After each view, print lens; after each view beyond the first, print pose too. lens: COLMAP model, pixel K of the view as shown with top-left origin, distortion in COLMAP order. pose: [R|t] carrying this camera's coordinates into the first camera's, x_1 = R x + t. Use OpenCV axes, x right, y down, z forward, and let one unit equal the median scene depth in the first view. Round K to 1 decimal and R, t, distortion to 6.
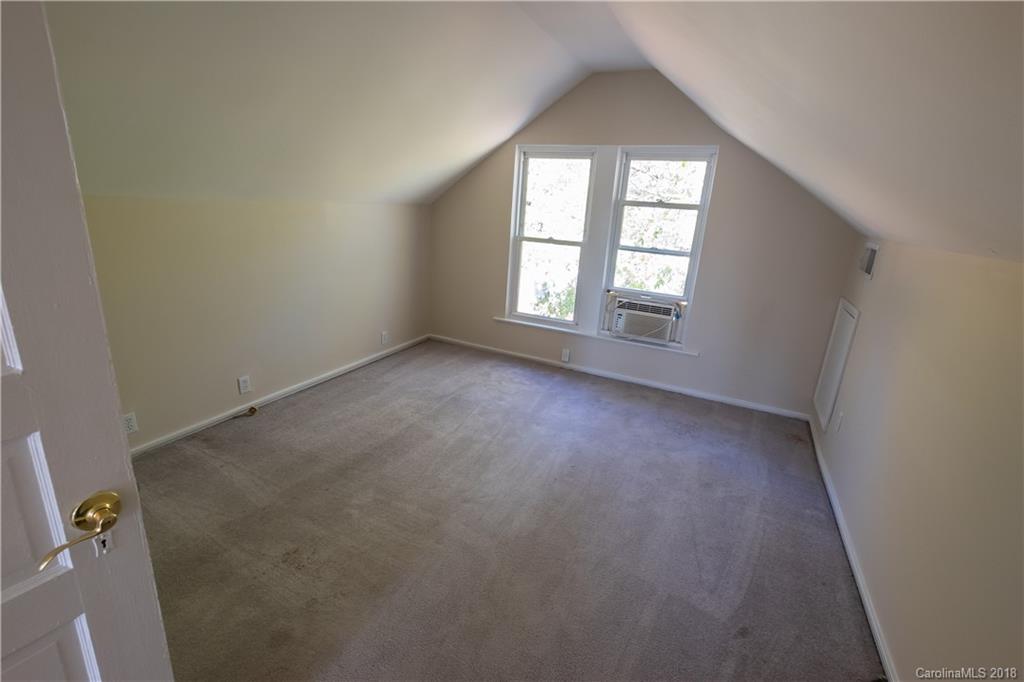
lens RADIAL K [[445.3, 0, 513.0], [0, 445.3, 336.4], [0, 0, 1]] dist [-0.002325, -0.000572]
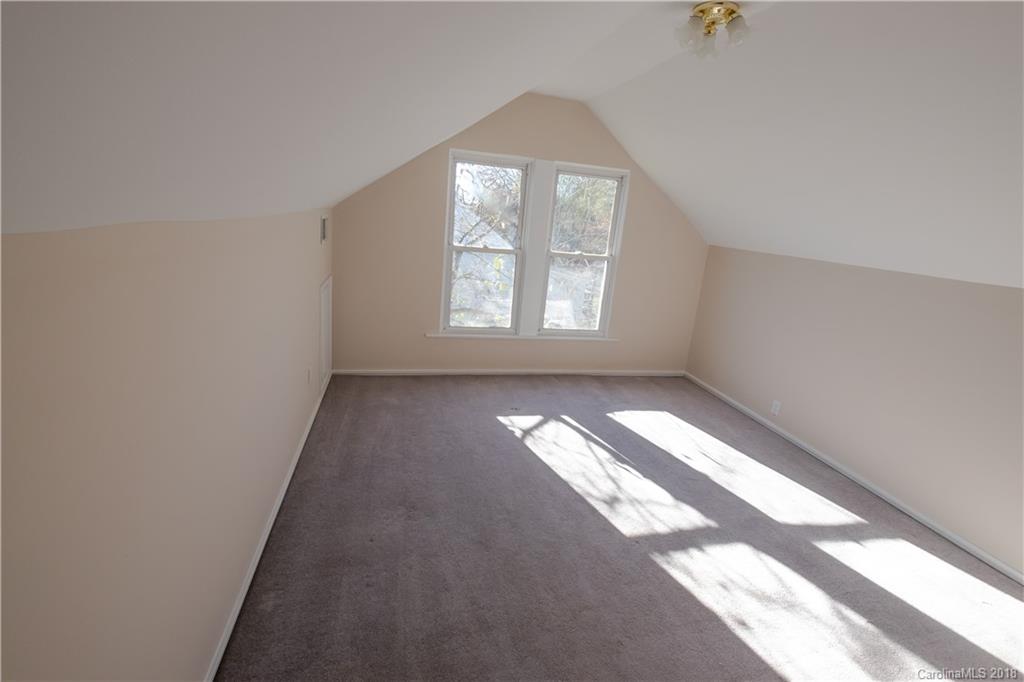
lens RADIAL K [[445.3, 0, 513.0], [0, 445.3, 336.4], [0, 0, 1]] dist [-0.002325, -0.000572]
pose [[0.778261, -0.152938, 0.609031, -0.501395], [0.131296, 0.988082, 0.080346, -0.099241], [-0.614061, 0.017433, 0.789066, 0.201637]]
